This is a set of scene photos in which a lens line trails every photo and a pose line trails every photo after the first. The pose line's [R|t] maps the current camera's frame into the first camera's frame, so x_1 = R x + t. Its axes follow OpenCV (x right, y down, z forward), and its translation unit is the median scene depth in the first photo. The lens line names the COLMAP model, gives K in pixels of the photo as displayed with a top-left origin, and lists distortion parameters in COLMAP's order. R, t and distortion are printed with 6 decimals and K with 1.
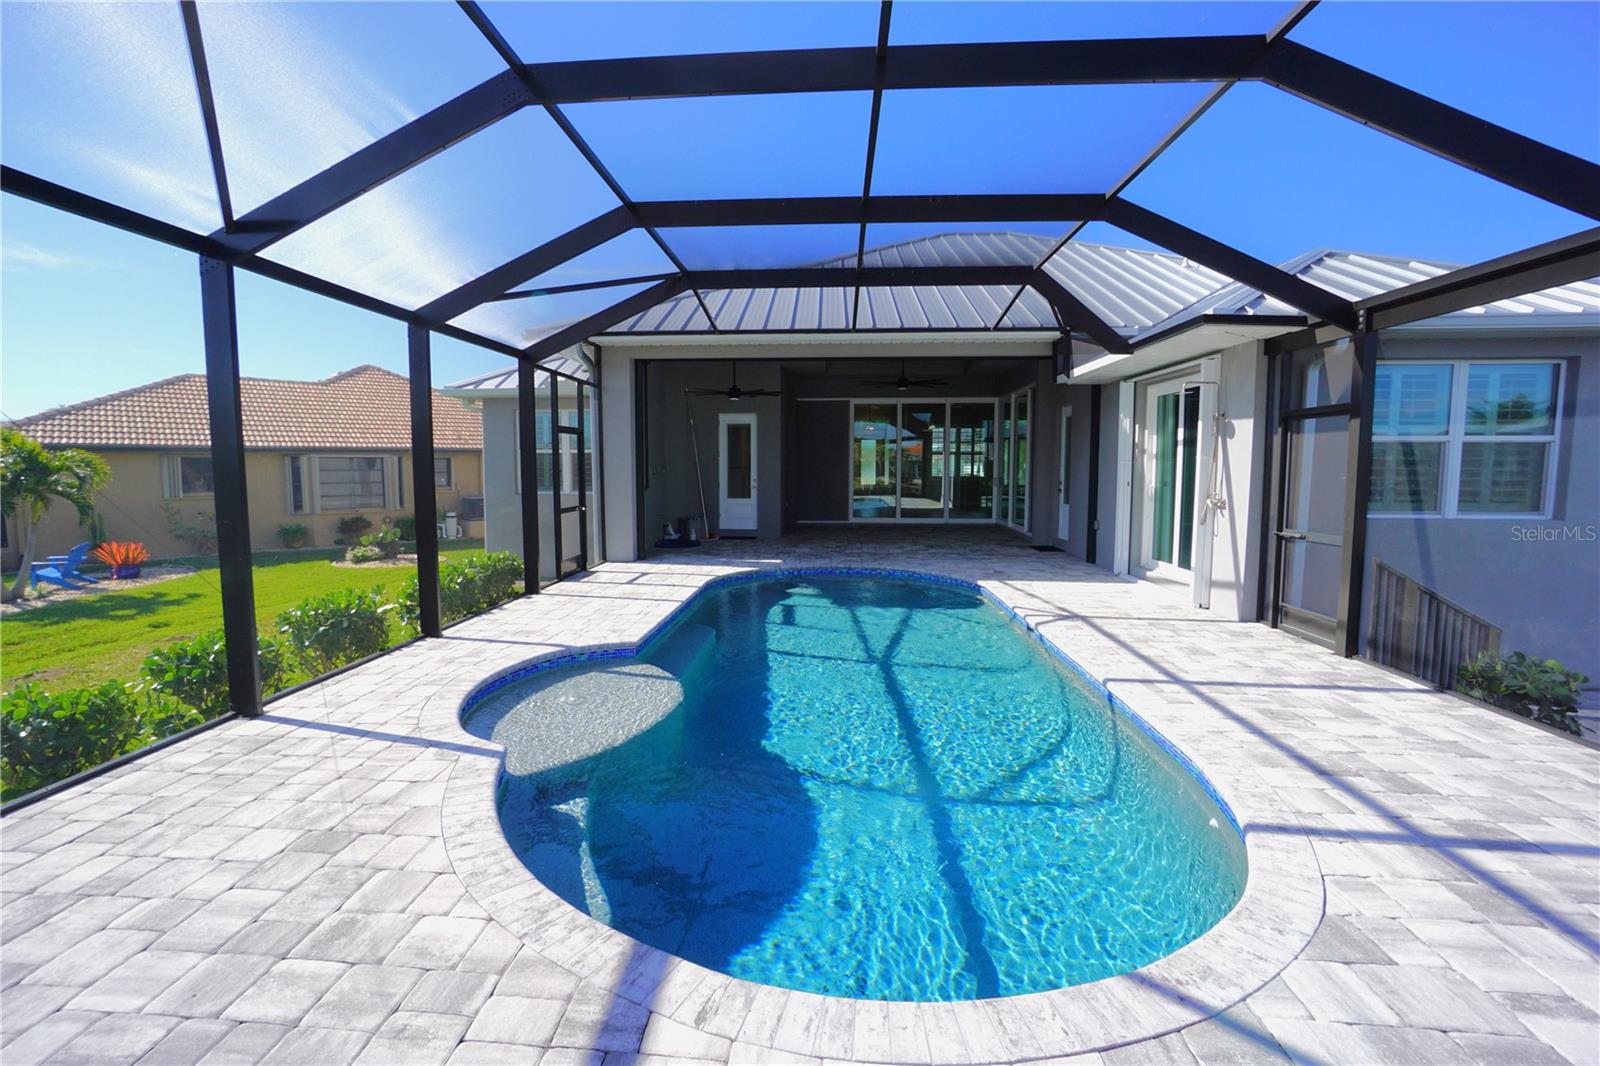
lens RADIAL K [[704.3, 0, 776.9], [0, 704.3, 521.5], [0, 0, 1]] dist [-0.064134, 0.023301]
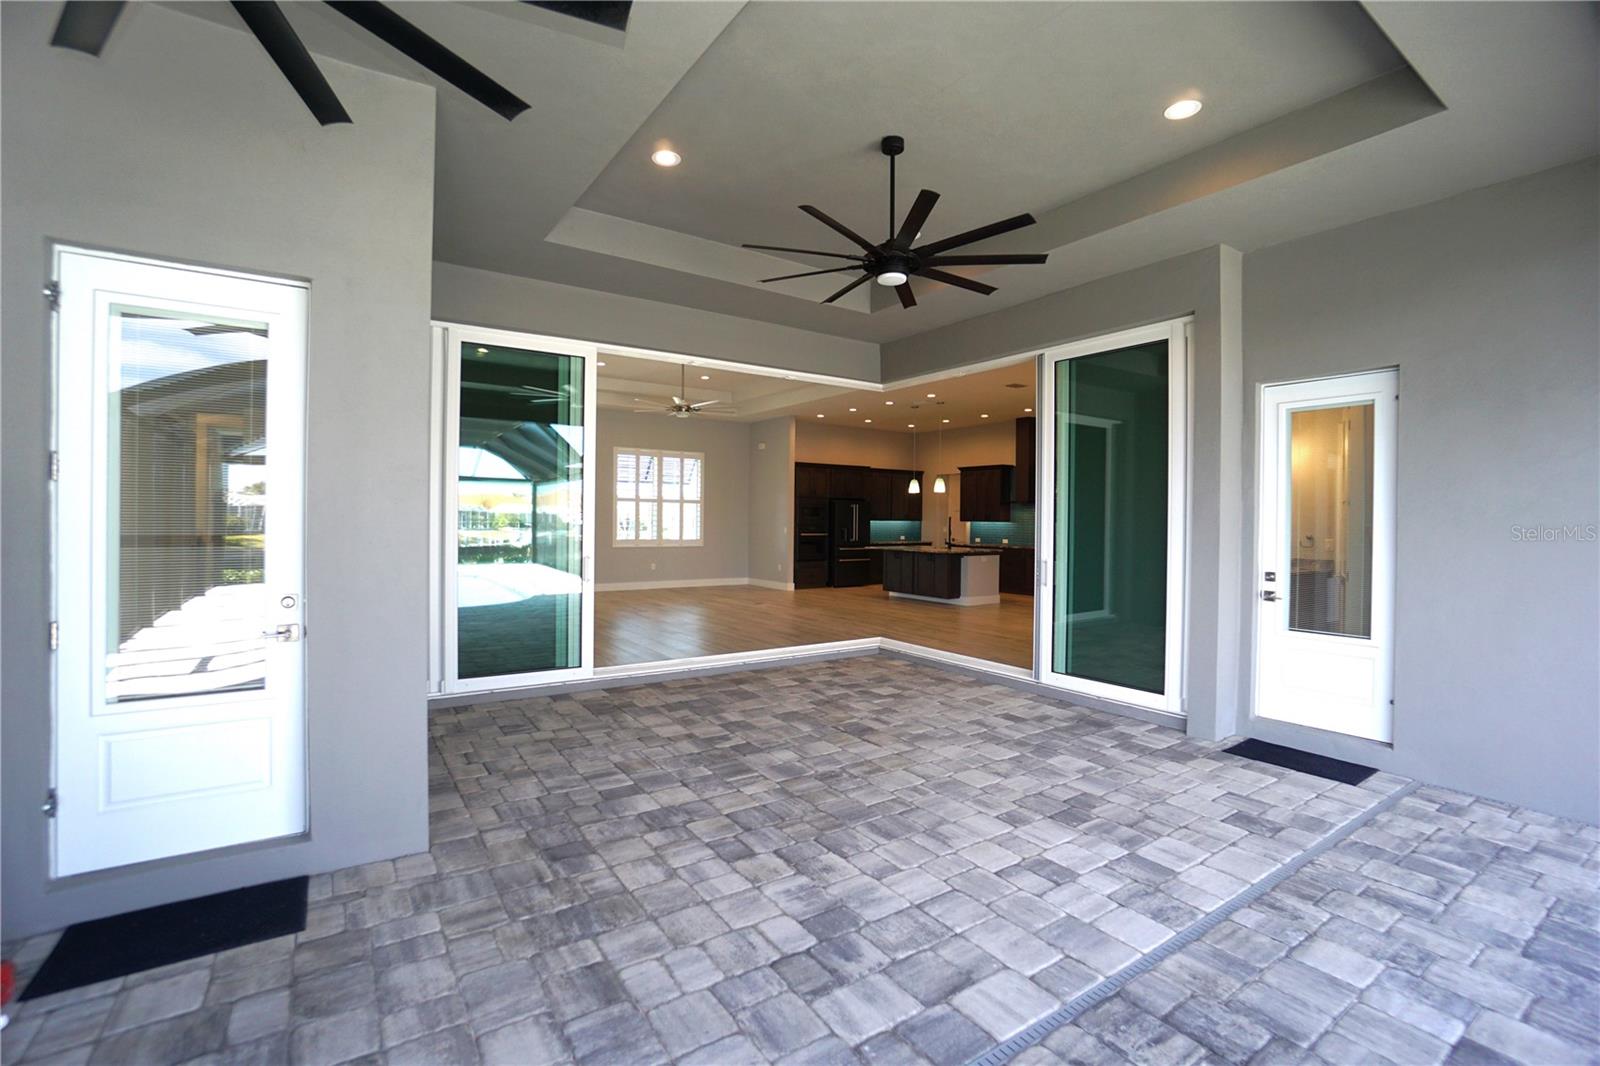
lens RADIAL K [[704.3, 0, 776.9], [0, 704.3, 521.5], [0, 0, 1]] dist [-0.064134, 0.023301]
pose [[0.788899, 0.006068, 0.614493, -0.098894], [0.038327, 0.997519, -0.059056, -0.143746], [-0.613327, 0.070141, 0.786709, 1.670802]]
